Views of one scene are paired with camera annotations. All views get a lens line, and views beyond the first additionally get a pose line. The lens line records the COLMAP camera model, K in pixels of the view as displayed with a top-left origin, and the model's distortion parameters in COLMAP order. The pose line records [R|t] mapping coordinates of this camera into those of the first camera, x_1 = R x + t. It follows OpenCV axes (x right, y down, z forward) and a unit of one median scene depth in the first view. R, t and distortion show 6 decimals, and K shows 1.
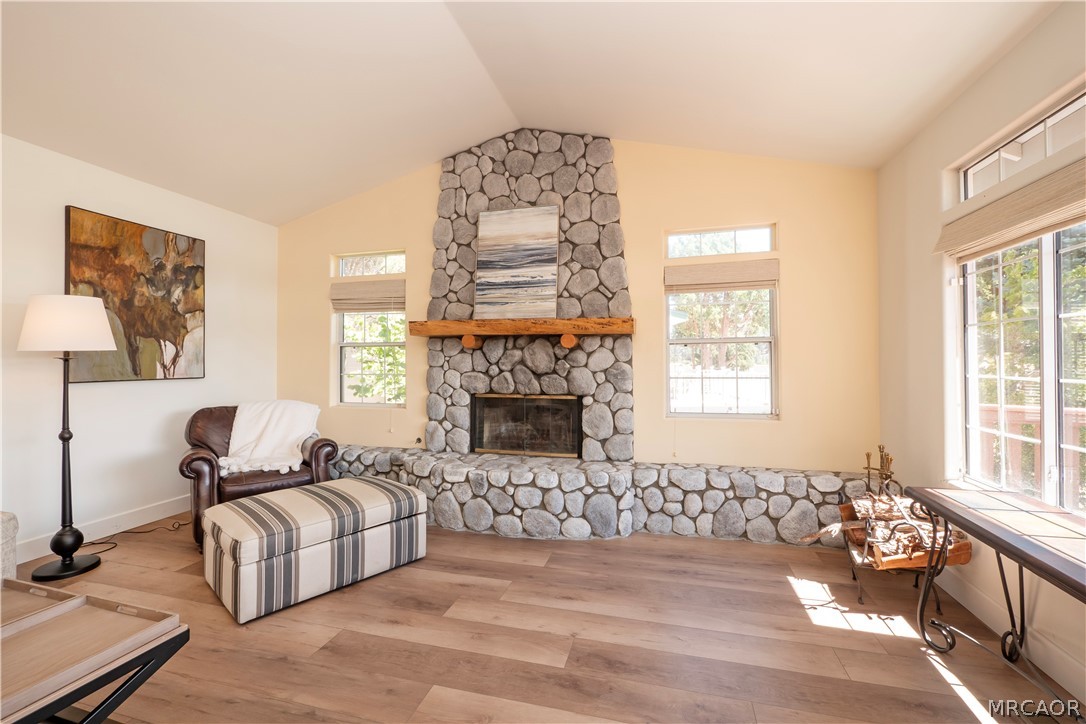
lens RADIAL K [[462.9, 0, 544.2], [0, 462.9, 358.4], [0, 0, 1]] dist [-0.001129, -0.000136]
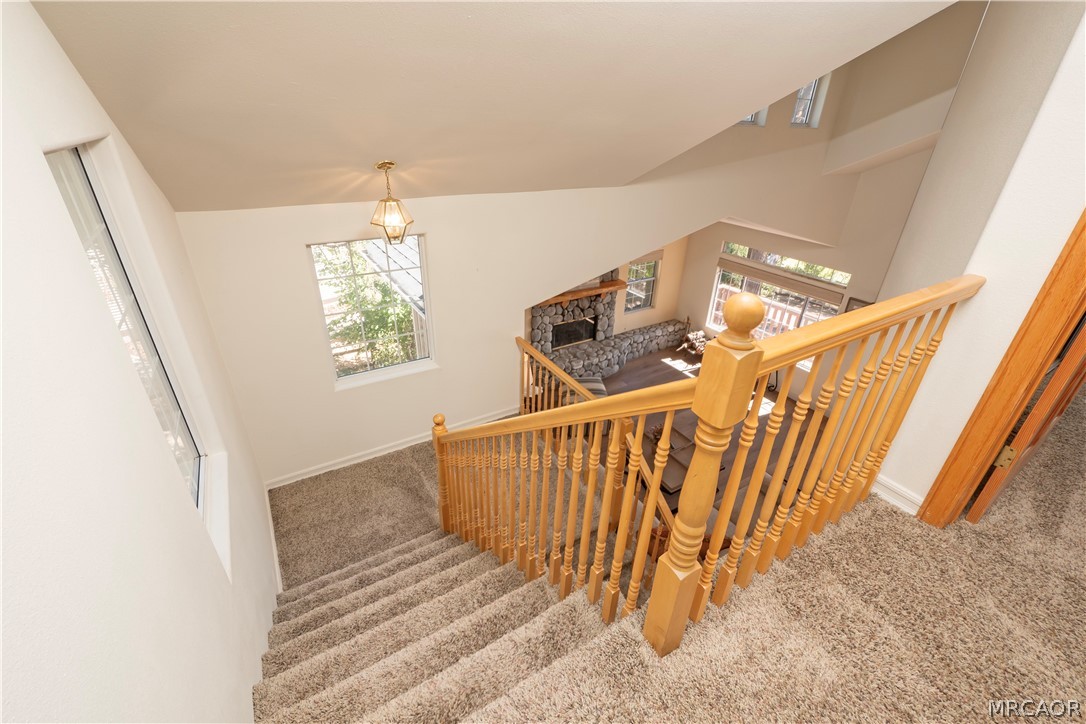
lens RADIAL K [[462.9, 0, 544.2], [0, 462.9, 358.4], [0, 0, 1]] dist [-0.001129, -0.000136]
pose [[0.678809, -0.323627, 0.659154, -1.675954], [-0.032585, 0.883485, 0.467324, -0.787883], [-0.733592, -0.338703, 0.589172, -0.208297]]
